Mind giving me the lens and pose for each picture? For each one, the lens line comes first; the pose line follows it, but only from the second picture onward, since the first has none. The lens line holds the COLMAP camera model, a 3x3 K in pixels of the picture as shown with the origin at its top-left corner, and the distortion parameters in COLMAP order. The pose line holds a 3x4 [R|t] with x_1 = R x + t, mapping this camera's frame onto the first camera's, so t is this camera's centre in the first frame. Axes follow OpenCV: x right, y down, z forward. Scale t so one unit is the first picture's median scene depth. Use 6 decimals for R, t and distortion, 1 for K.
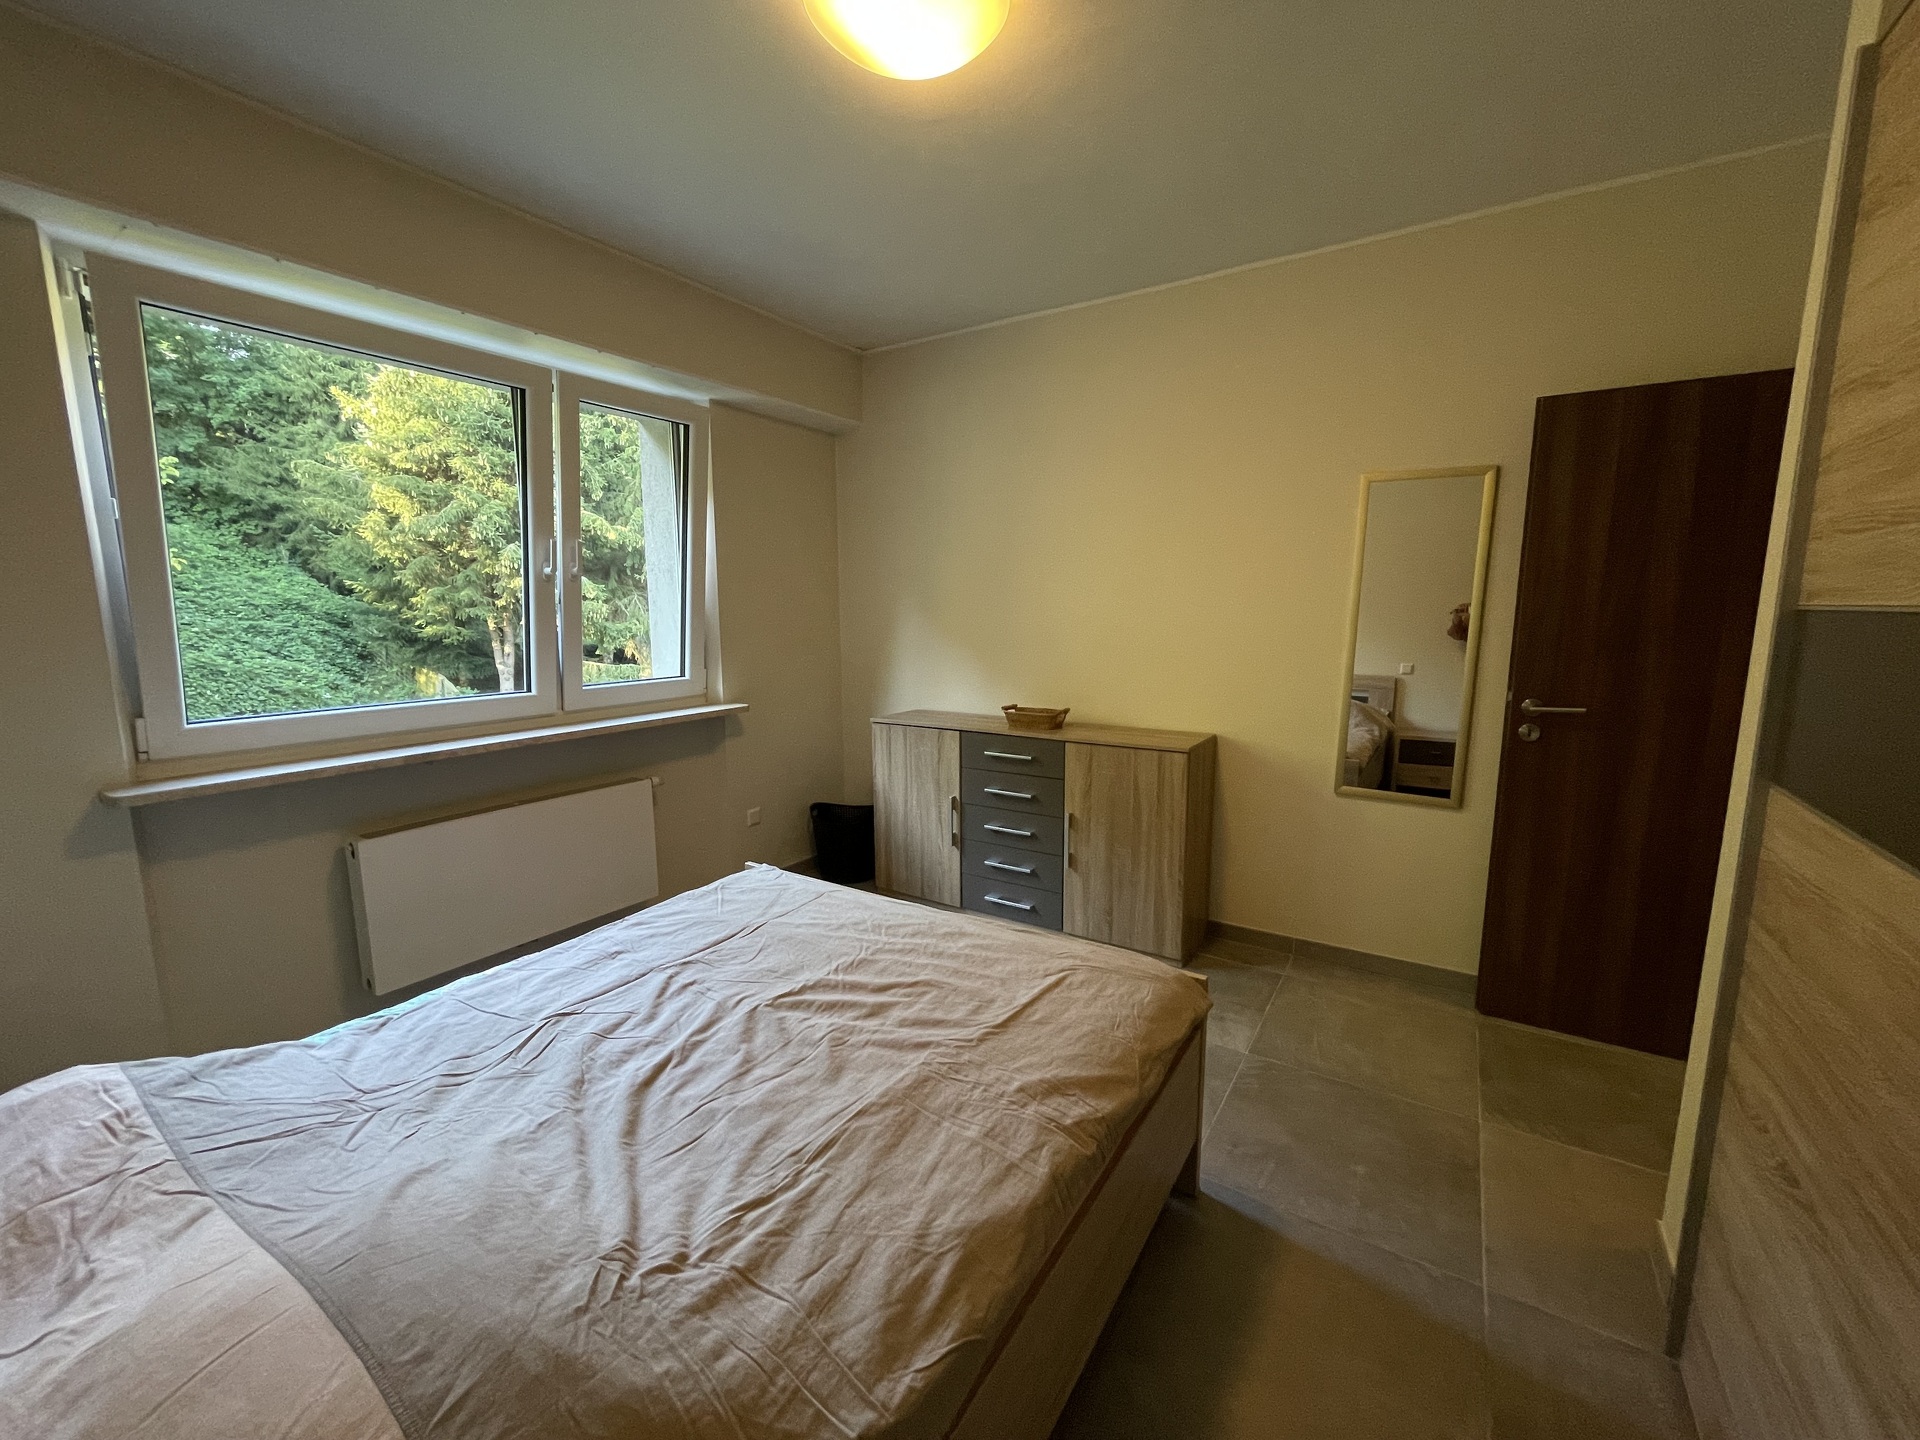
lens RADIAL K [[776.8, 0, 954.4], [0, 776.8, 722.5], [0, 0, 1]] dist [-0.000012, -0.000318]
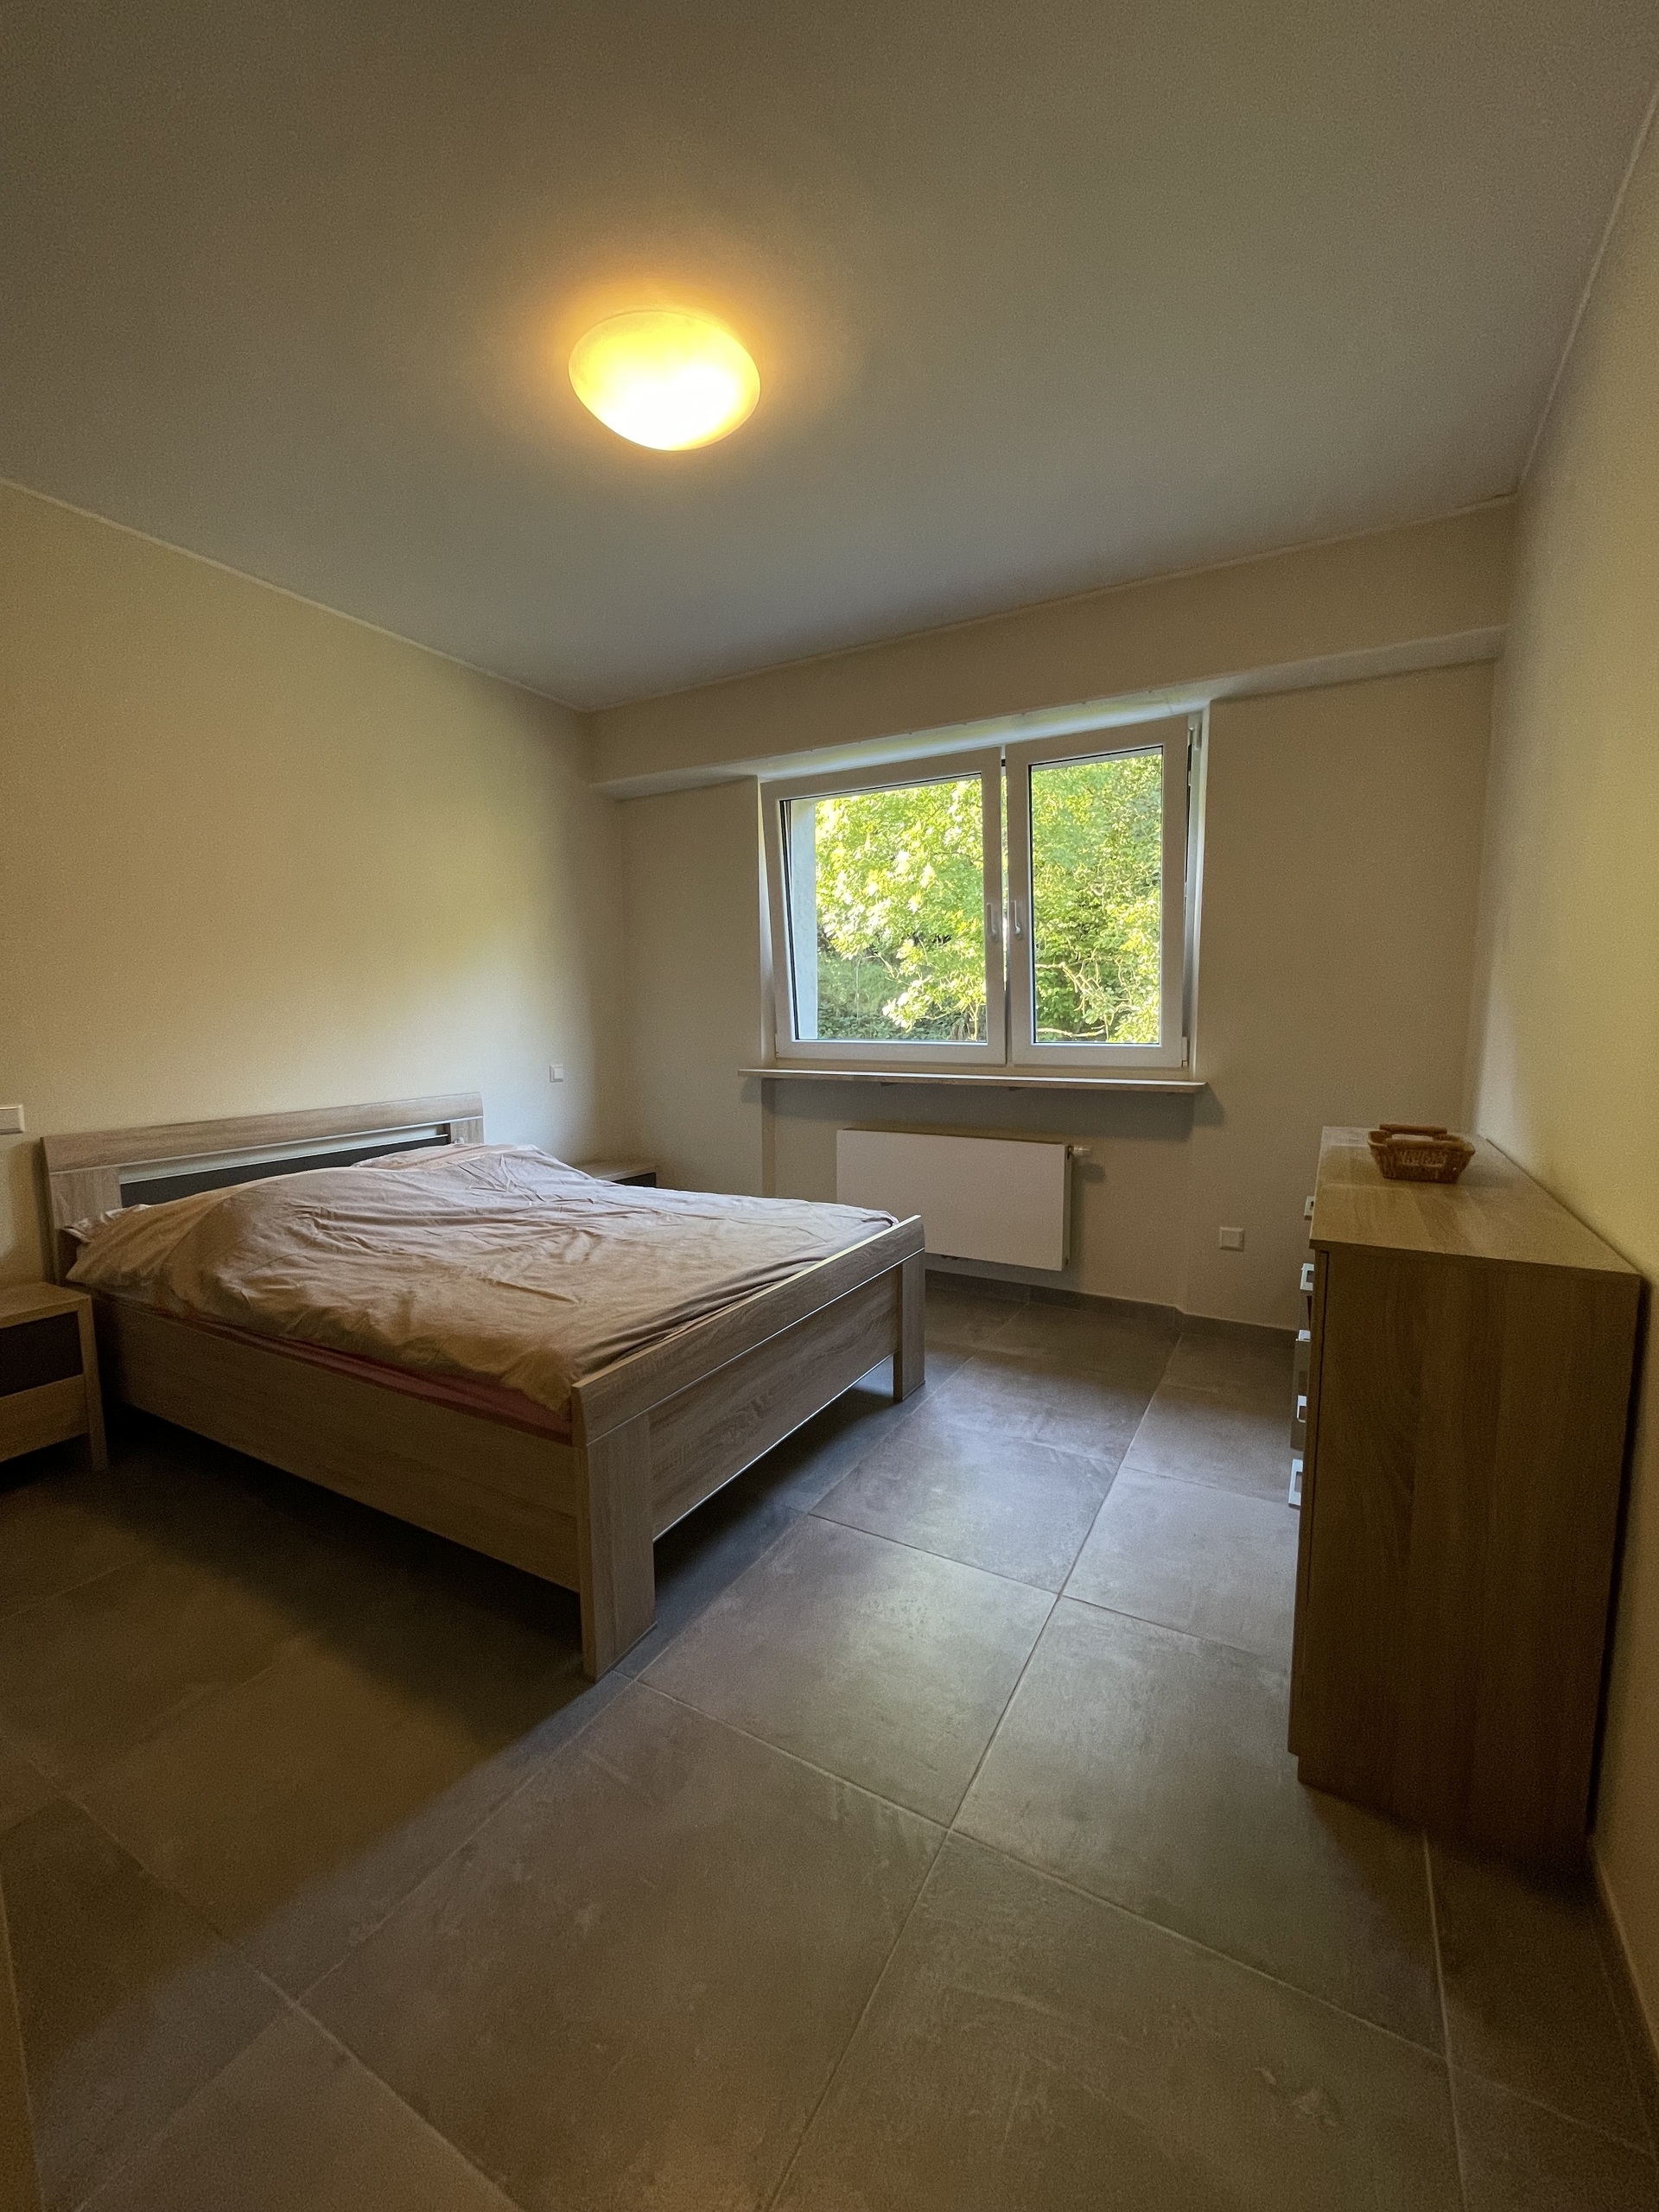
lens RADIAL K [[894.9, 0, 825.3], [0, 894.9, 1098.8], [0, 0, 1]] dist [-0.000012, -0.000318]
pose [[0.058890, 0.100082, -0.993235, 1.432762], [-0.145080, 0.985256, 0.090676, -0.081862], [0.987666, 0.138759, 0.072542, 1.372064]]
